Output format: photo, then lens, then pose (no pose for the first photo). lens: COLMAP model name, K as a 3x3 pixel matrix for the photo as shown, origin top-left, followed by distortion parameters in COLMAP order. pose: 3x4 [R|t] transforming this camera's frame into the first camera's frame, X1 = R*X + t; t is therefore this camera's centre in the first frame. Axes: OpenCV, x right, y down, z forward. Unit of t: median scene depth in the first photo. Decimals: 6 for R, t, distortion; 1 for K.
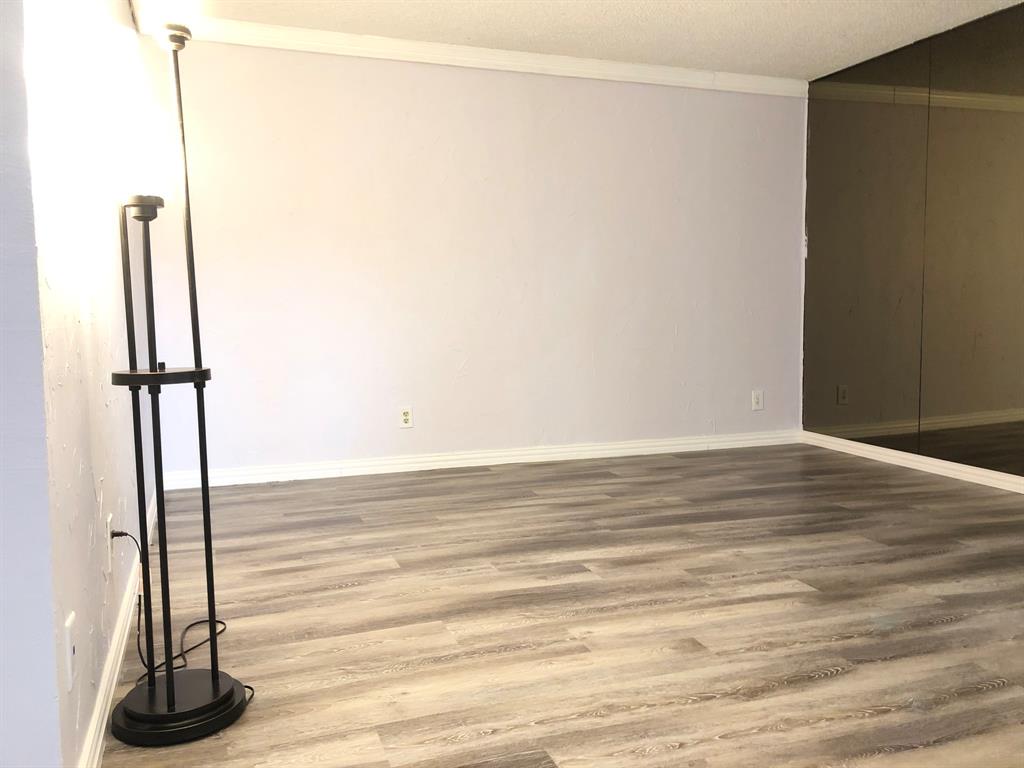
lens RADIAL K [[834.7, 0, 512.0], [0, 834.7, 384.0], [0, 0, 1]] dist [0.024808, -0.002504]
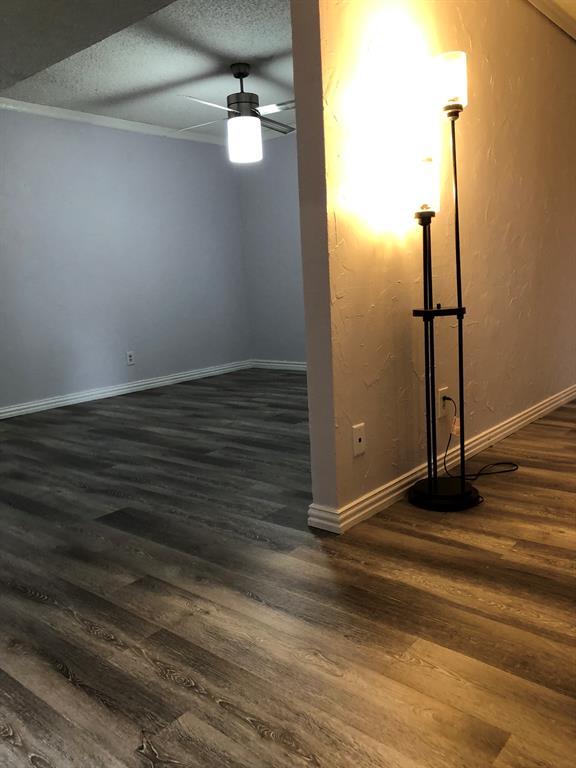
lens RADIAL K [[626.0, 0, 288.6], [0, 626.0, 372.8], [0, 0, 1]] dist [0.024808, -0.002504]
pose [[0.481978, 0.103706, -0.870024, 0.605228], [-0.017480, 0.993911, 0.108790, -0.019087], [0.876009, -0.037226, 0.480856, 0.069054]]
